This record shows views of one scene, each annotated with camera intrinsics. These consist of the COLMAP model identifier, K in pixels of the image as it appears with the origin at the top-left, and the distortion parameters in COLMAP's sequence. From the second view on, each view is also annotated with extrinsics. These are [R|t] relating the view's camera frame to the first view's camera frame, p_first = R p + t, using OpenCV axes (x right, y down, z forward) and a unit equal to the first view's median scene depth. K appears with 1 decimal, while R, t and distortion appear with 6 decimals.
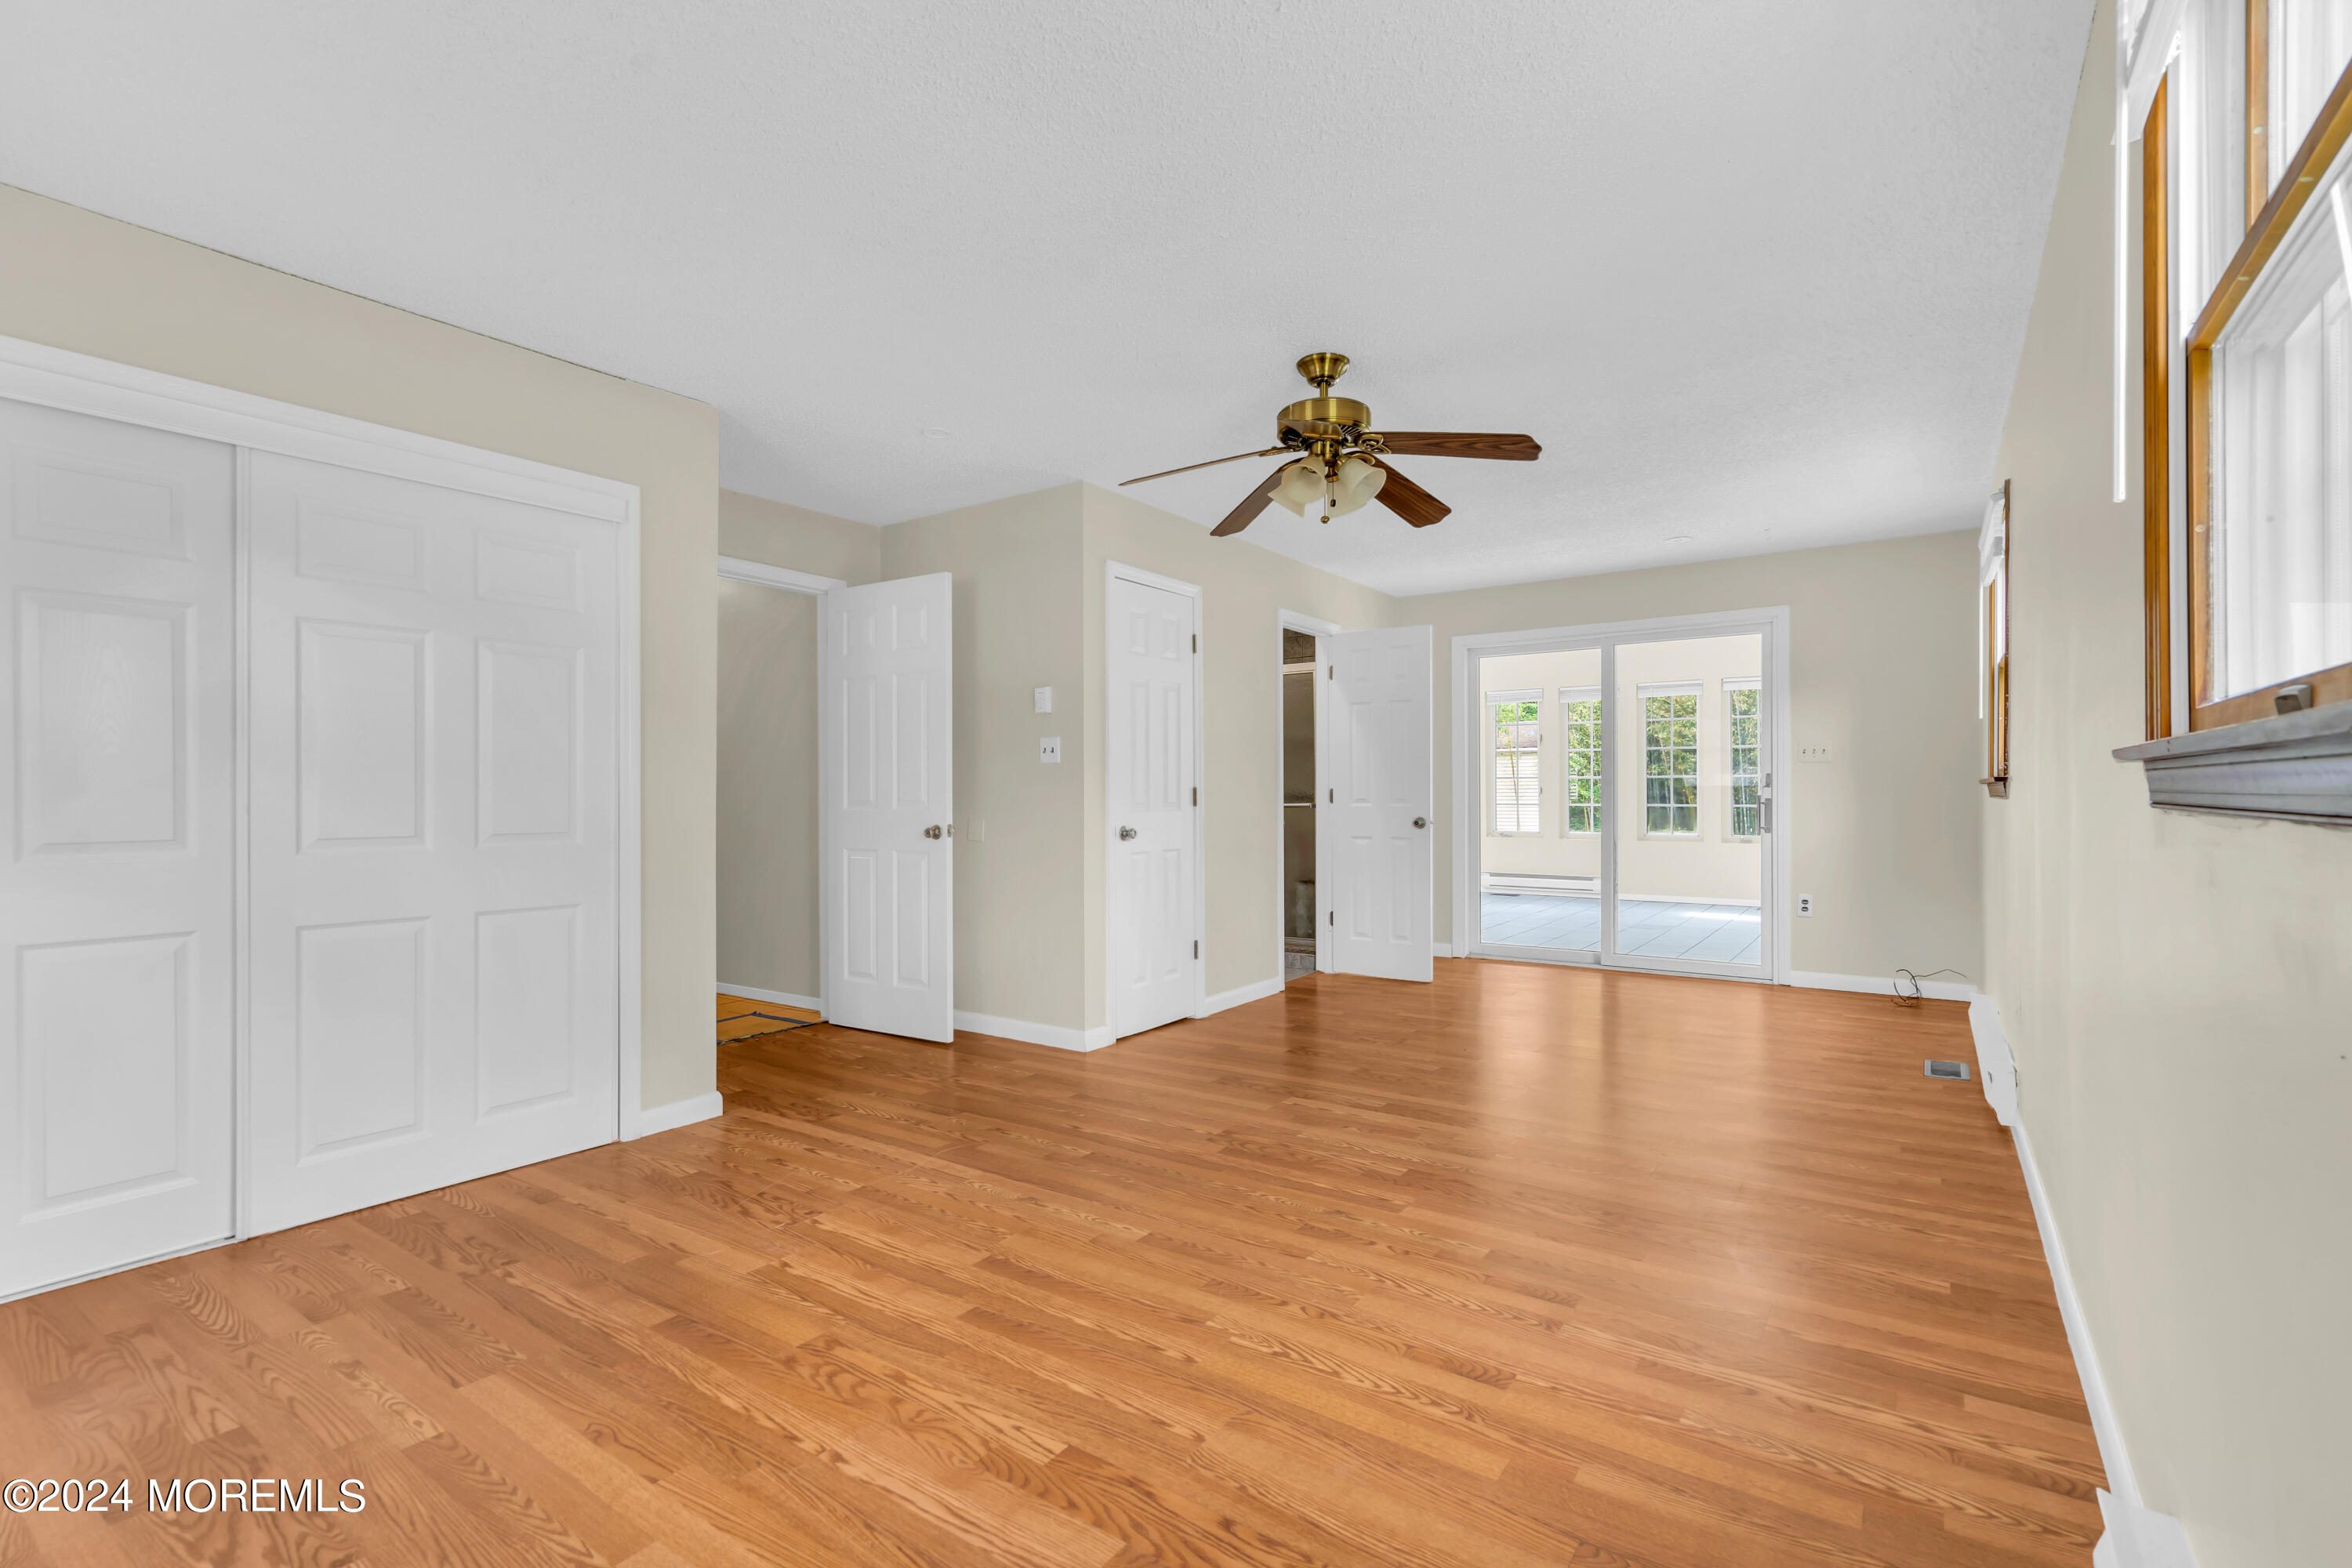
lens RADIAL K [[1060.1, 0, 1176.0], [0, 1060.1, 784.0], [0, 0, 1]] dist [0.001467, 0.000767]
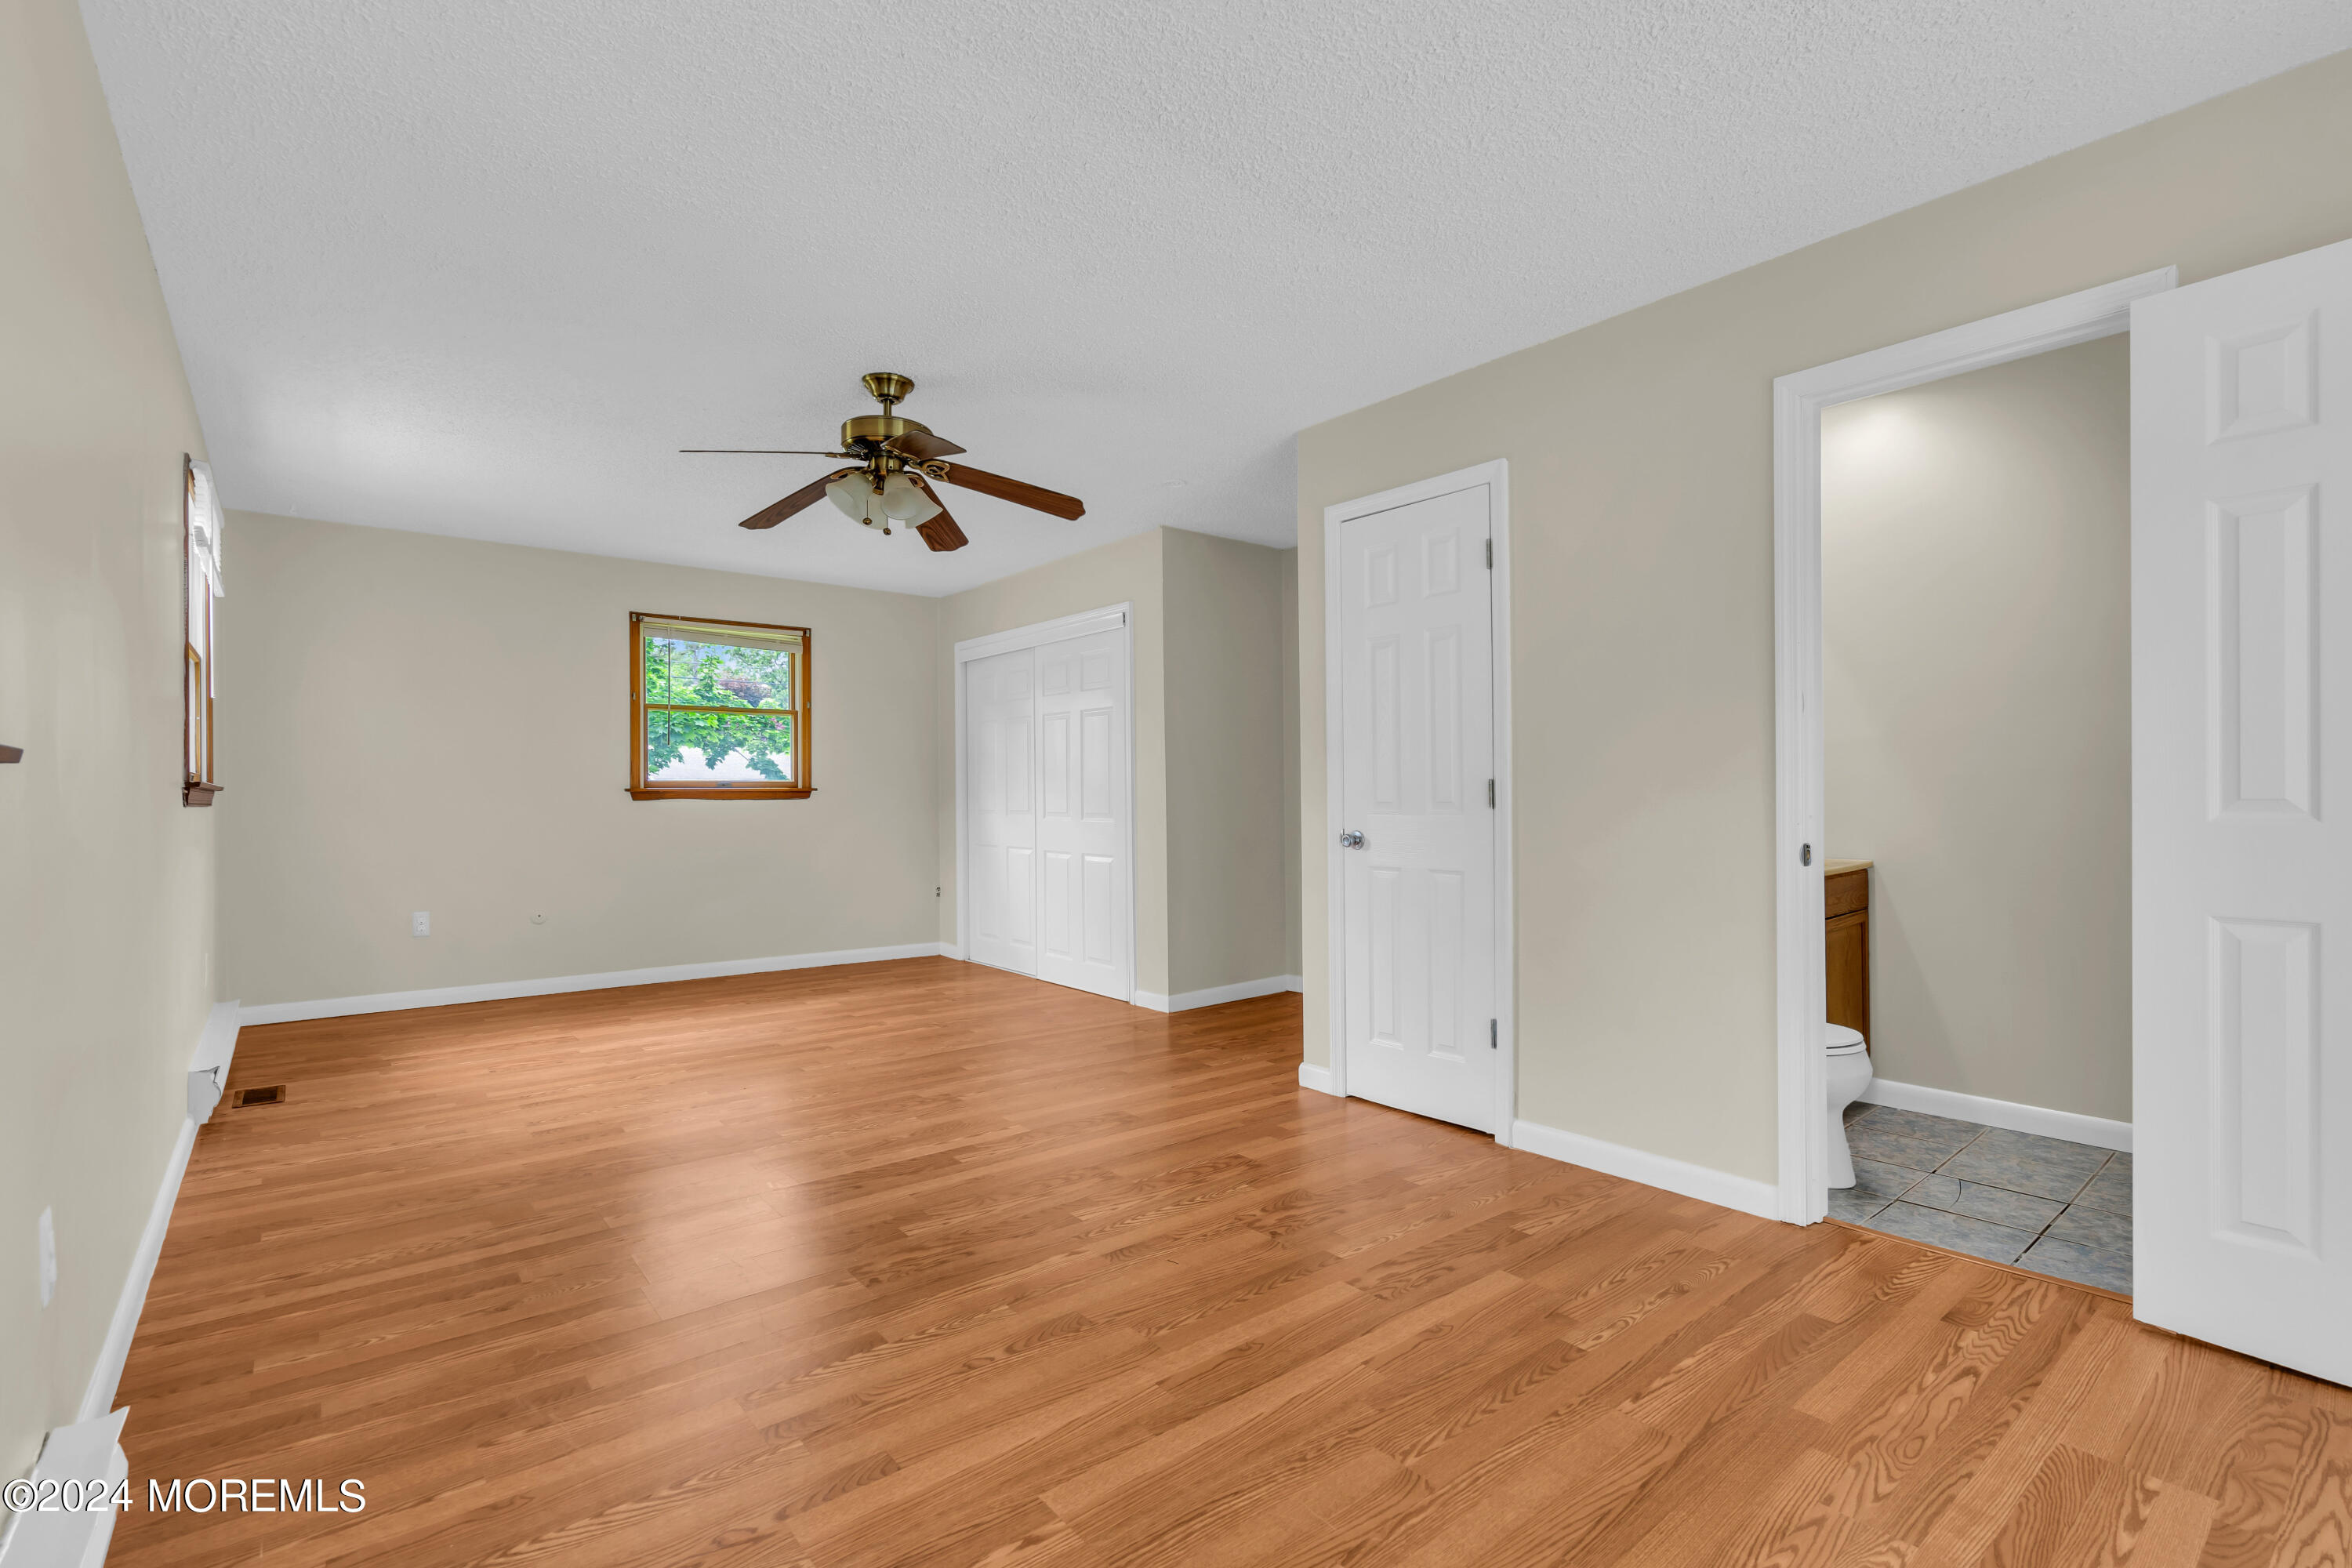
lens RADIAL K [[1061.5, 0, 1183.9], [0, 1061.5, 802.8], [0, 0, 1]] dist [-0.007430, 0.000002]
pose [[-0.259131, 0.011556, -0.965773, 1.294105], [0.015669, 0.999847, 0.007760, 0.016719], [0.965715, -0.013122, -0.259272, 1.871487]]
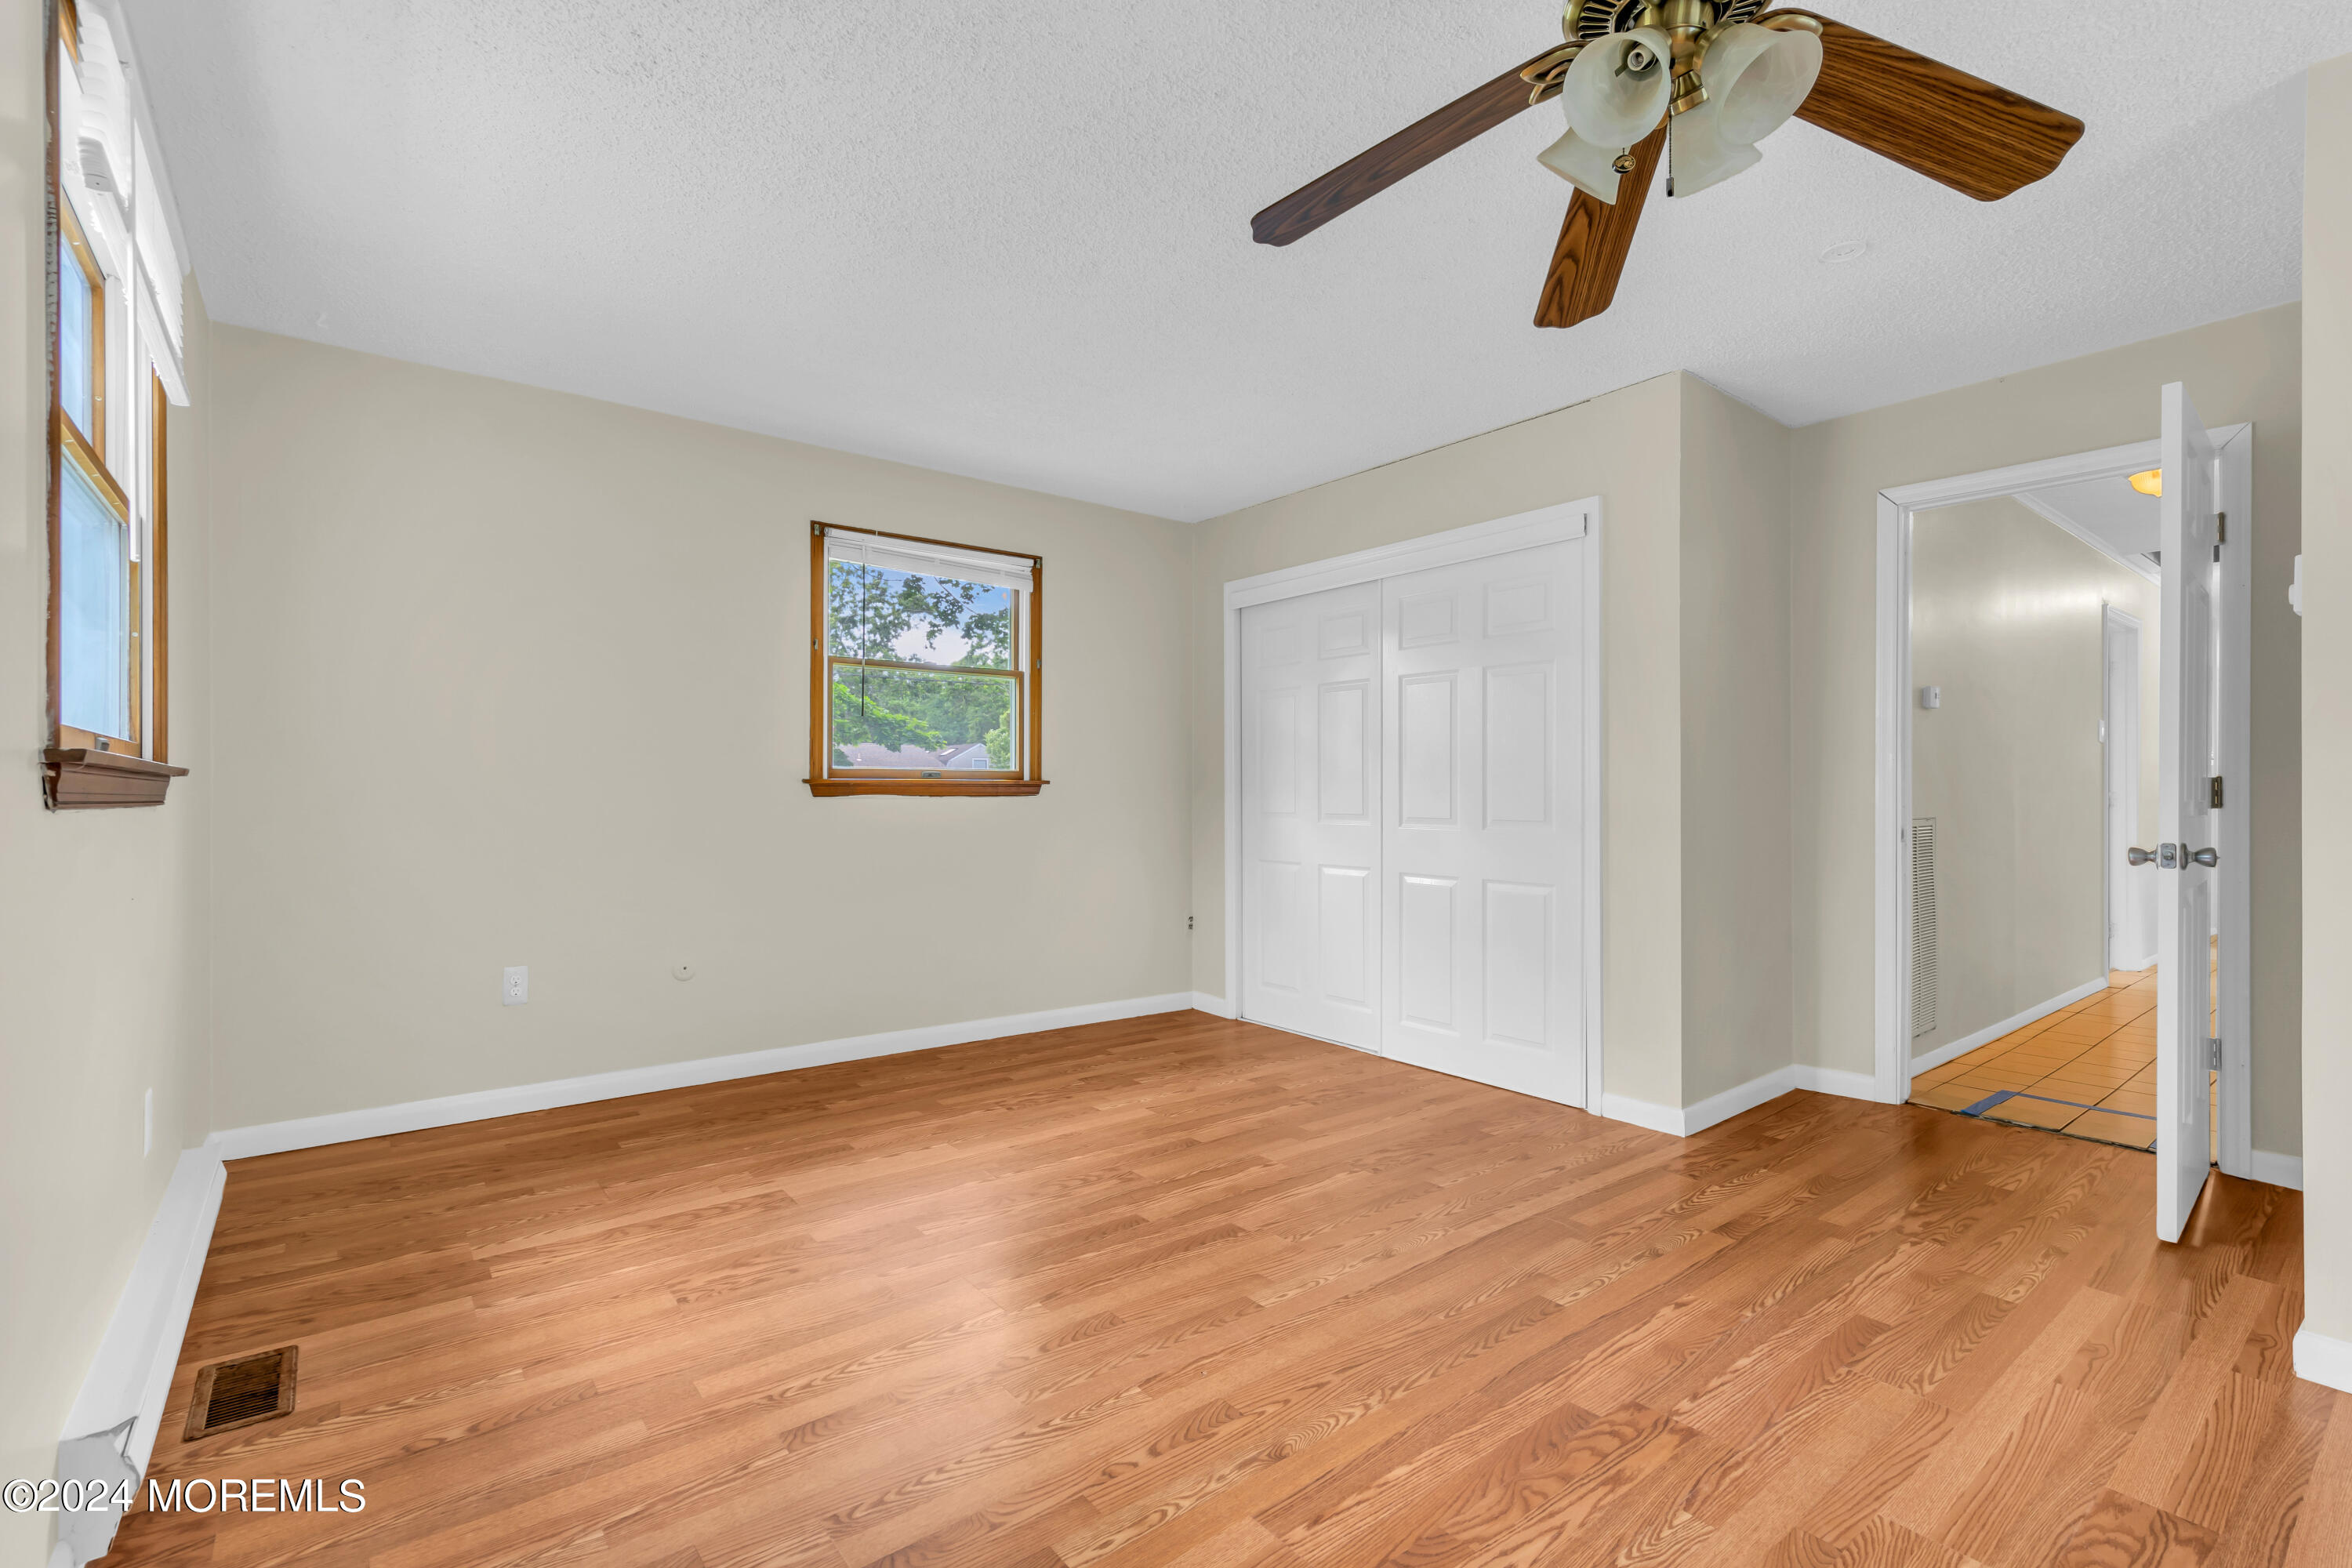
lens RADIAL K [[1054.9, 0, 1178.9], [0, 1054.9, 797.8], [0, 0, 1]] dist [0.001235, 0.000524]
pose [[-0.279655, 0.008459, -0.960063, 0.763999], [0.010011, 0.999933, 0.005895, 0.009379], [0.960048, -0.007963, -0.279721, 1.117309]]
